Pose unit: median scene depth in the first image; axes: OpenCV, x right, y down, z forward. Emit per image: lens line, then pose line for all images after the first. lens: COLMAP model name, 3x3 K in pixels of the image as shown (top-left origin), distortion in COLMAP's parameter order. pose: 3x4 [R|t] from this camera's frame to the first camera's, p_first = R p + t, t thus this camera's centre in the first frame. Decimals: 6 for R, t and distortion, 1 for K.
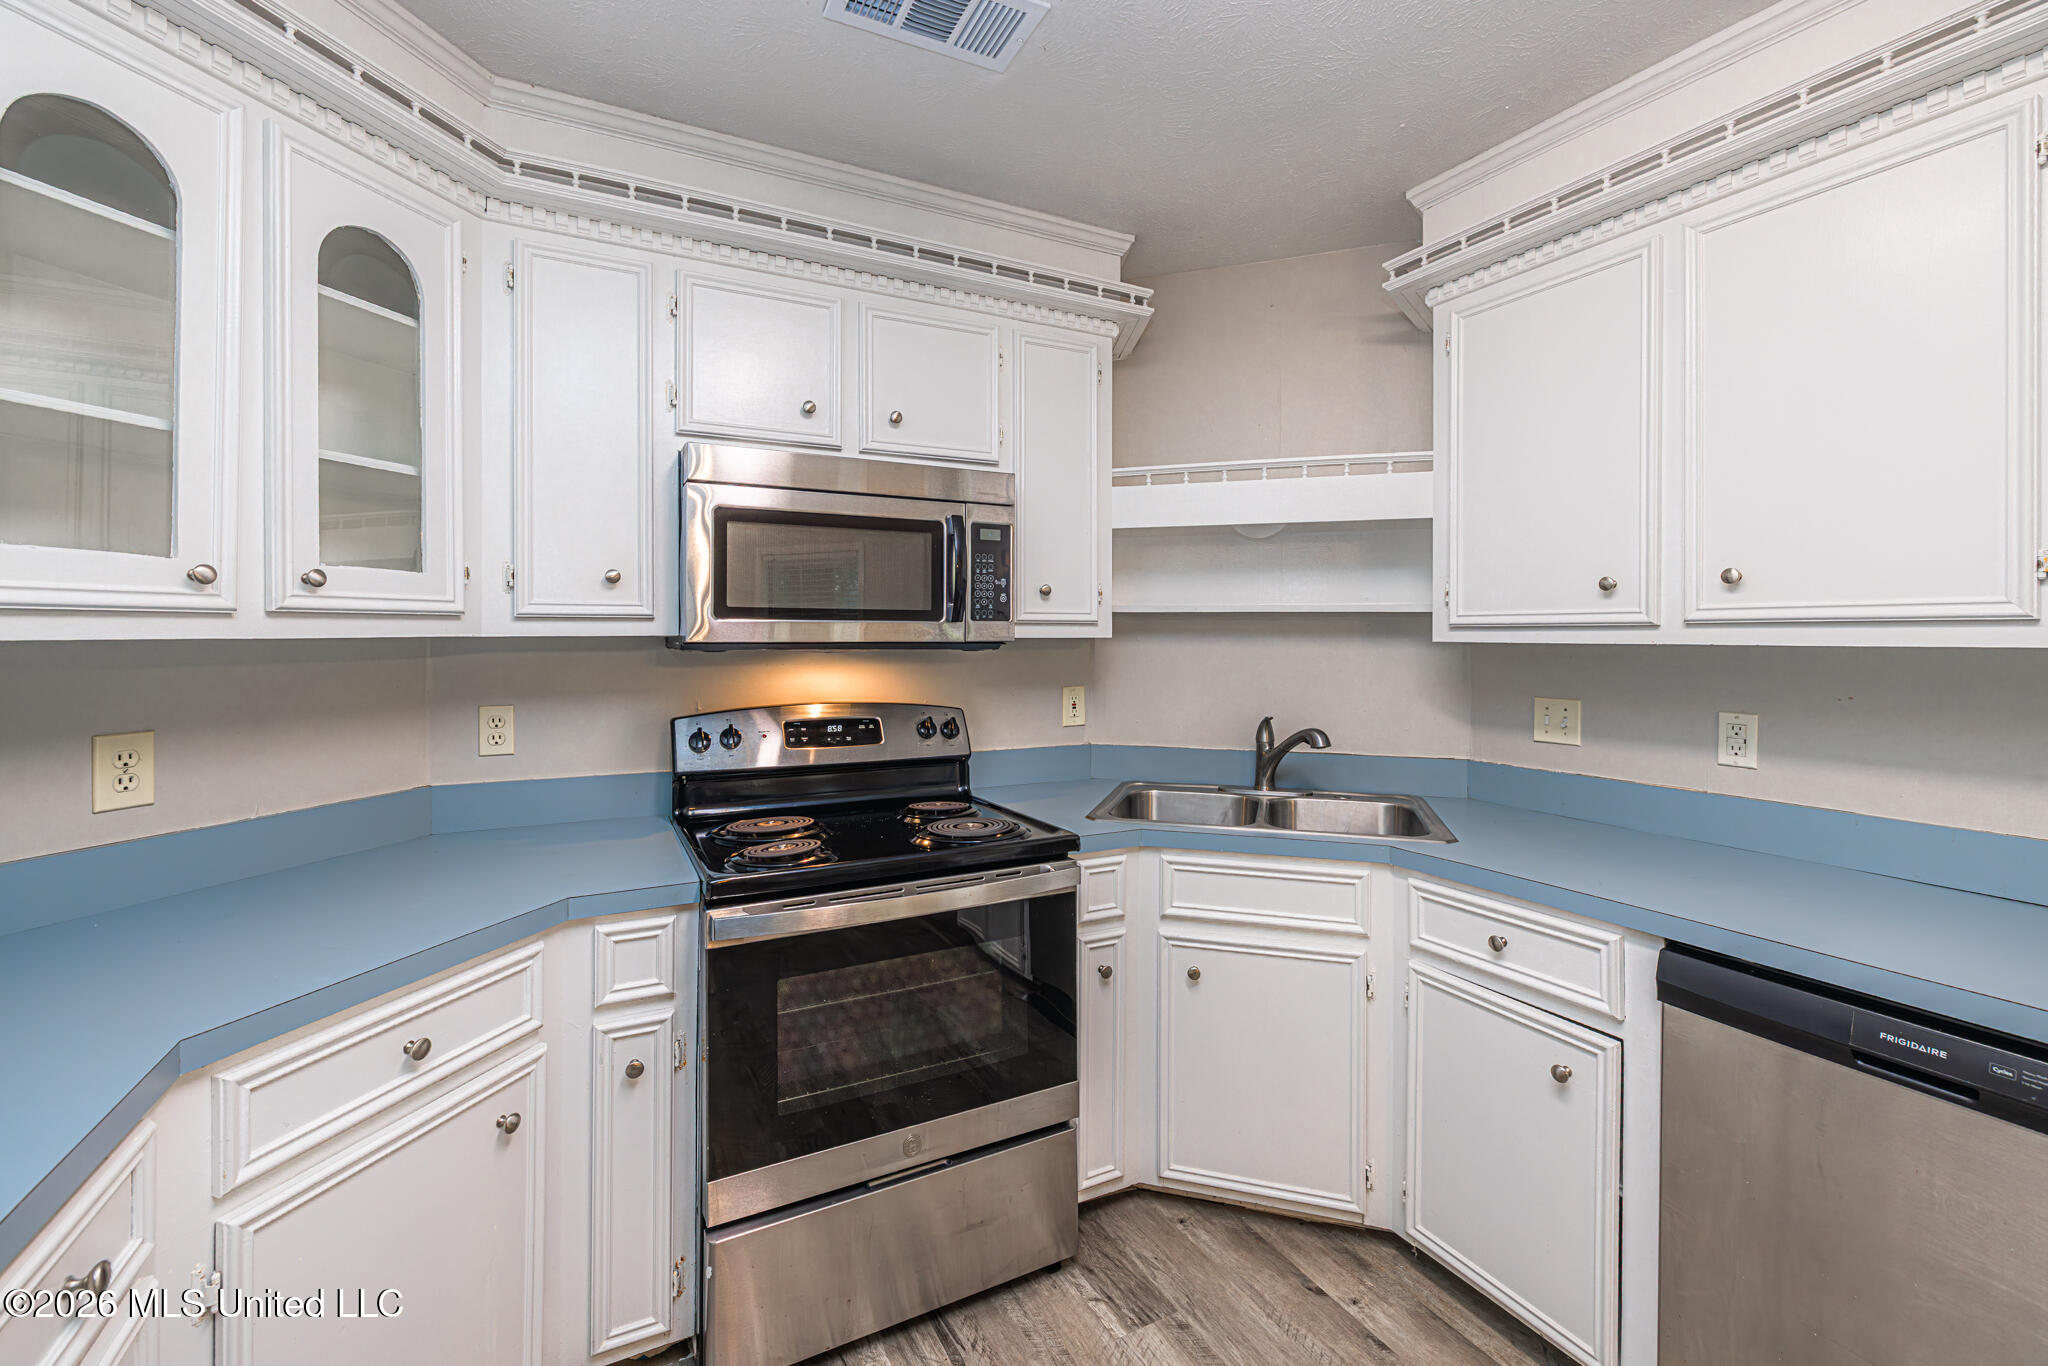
lens RADIAL K [[881.3, 0, 1018.8], [0, 881.3, 640.2], [0, 0, 1]] dist [-0.000504, 0.000116]
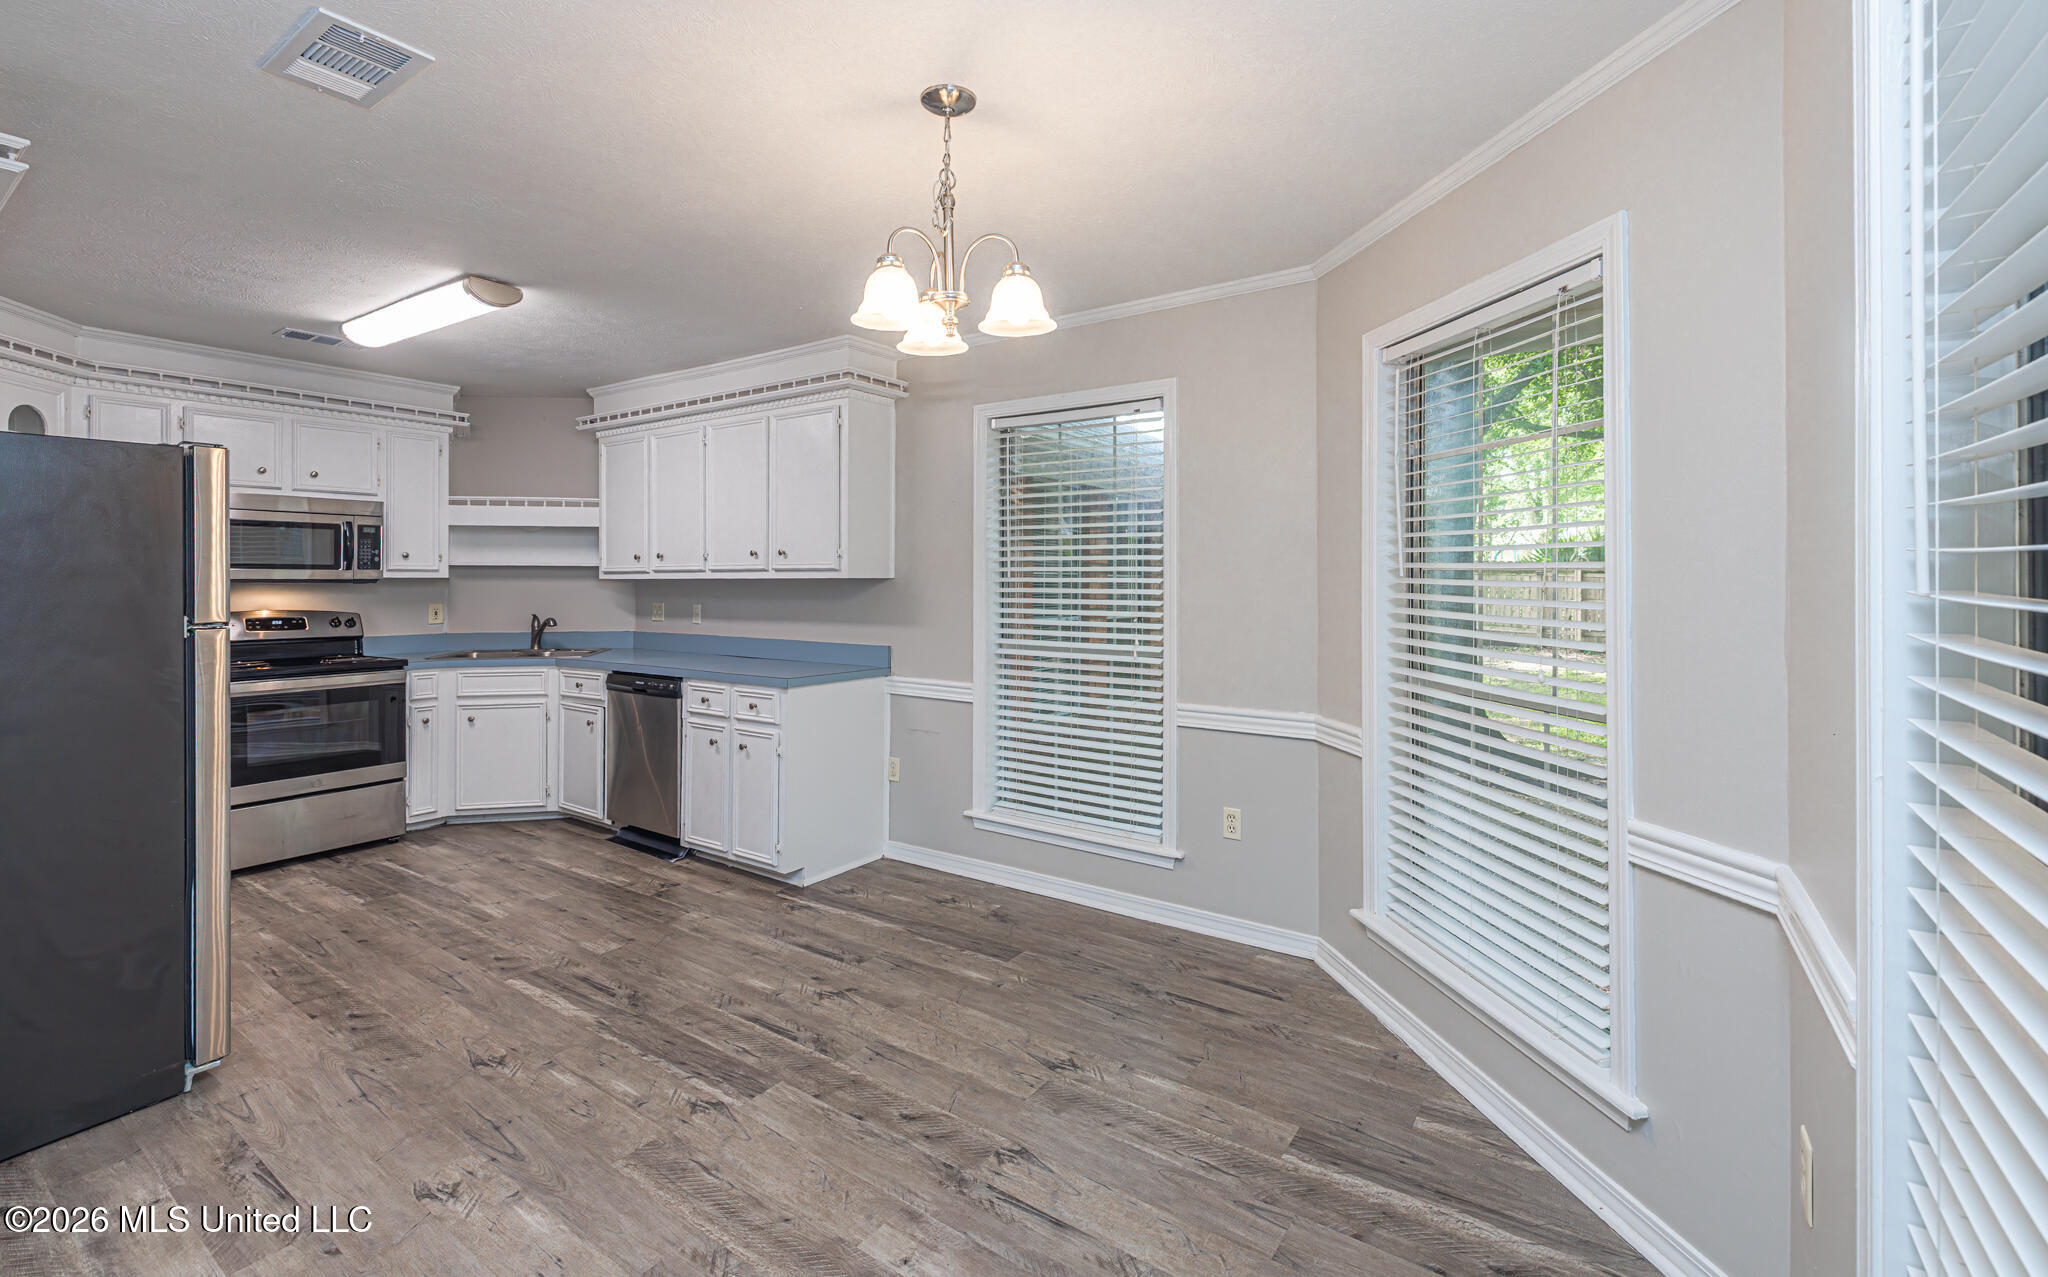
lens RADIAL K [[882.4, 0, 1026.4], [0, 882.4, 574.5], [0, 0, 1]] dist [0.001582, 0.000225]
pose [[0.878368, 0.001716, 0.477982, 0.358538], [0.003812, 0.999937, -0.010596, 0.020300], [-0.477970, 0.011129, 0.878306, -1.728343]]
